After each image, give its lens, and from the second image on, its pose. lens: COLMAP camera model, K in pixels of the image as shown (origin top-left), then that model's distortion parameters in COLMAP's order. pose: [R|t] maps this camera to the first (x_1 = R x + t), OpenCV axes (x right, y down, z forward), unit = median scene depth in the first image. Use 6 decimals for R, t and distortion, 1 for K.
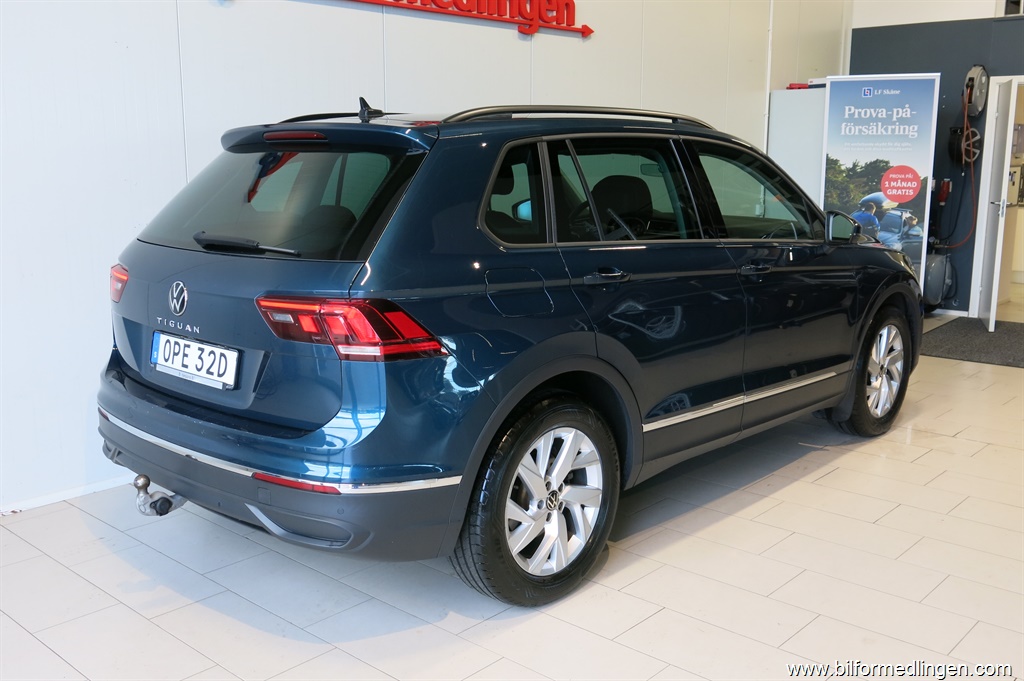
lens RADIAL K [[1031.2, 0, 512.0], [0, 1031.2, 340.5], [0, 0, 1]] dist [0.017542, -0.245449]
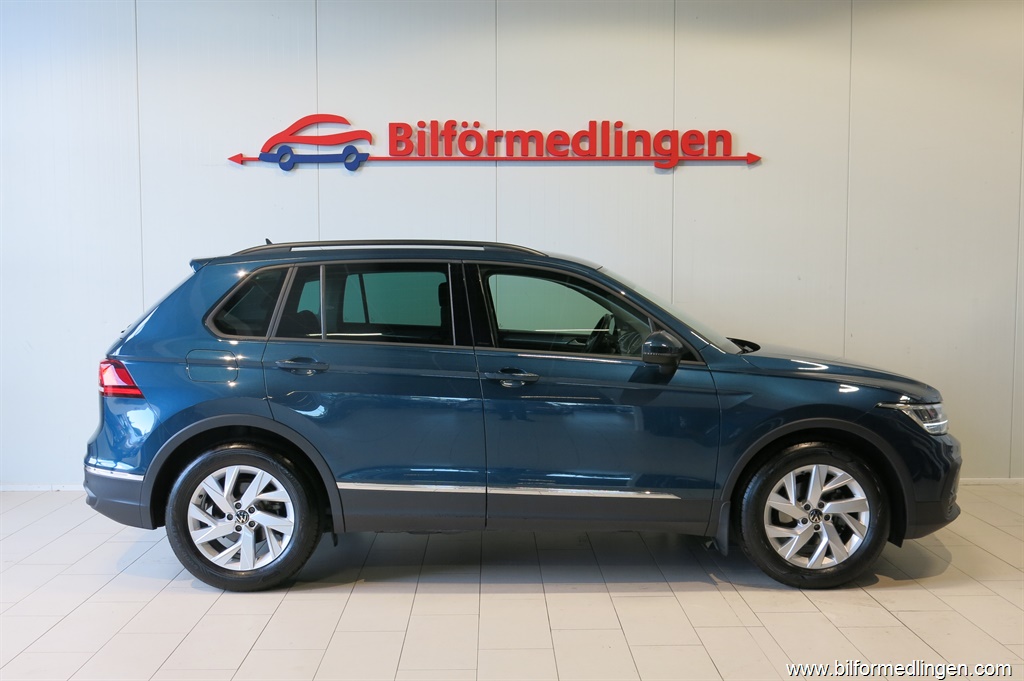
lens RADIAL K [[1031.2, 0, 512.0], [0, 1031.2, 340.5], [0, 0, 1]] dist [0.017542, -0.245449]
pose [[0.653029, 0.046916, -0.755878, 1.087806], [-0.134804, 0.989342, -0.055055, -0.046223], [0.745239, 0.137848, 0.652394, 0.262344]]
